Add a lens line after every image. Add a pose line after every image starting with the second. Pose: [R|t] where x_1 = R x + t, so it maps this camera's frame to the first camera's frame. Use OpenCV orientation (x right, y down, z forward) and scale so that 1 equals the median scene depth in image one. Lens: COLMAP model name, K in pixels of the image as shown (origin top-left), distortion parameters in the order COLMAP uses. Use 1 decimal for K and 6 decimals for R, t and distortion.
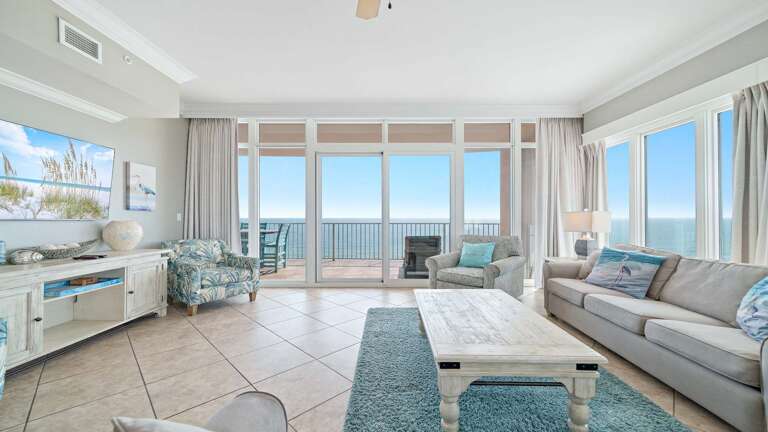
lens RADIAL K [[294.7, 0, 396.3], [0, 294.7, 213.2], [0, 0, 1]] dist [0.001852, 0.000033]
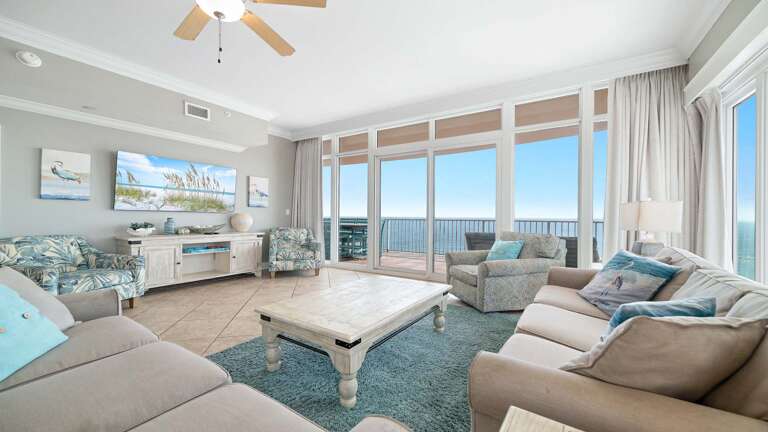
lens RADIAL K [[294.7, 0, 389.6], [0, 294.7, 213.8], [0, 0, 1]] dist [0.001852, 0.000033]
pose [[0.840516, 0.001295, -0.541785, 0.468354], [-0.000952, 0.999999, 0.000913, 0.020135], [0.541786, -0.000251, 0.840516, 0.072789]]
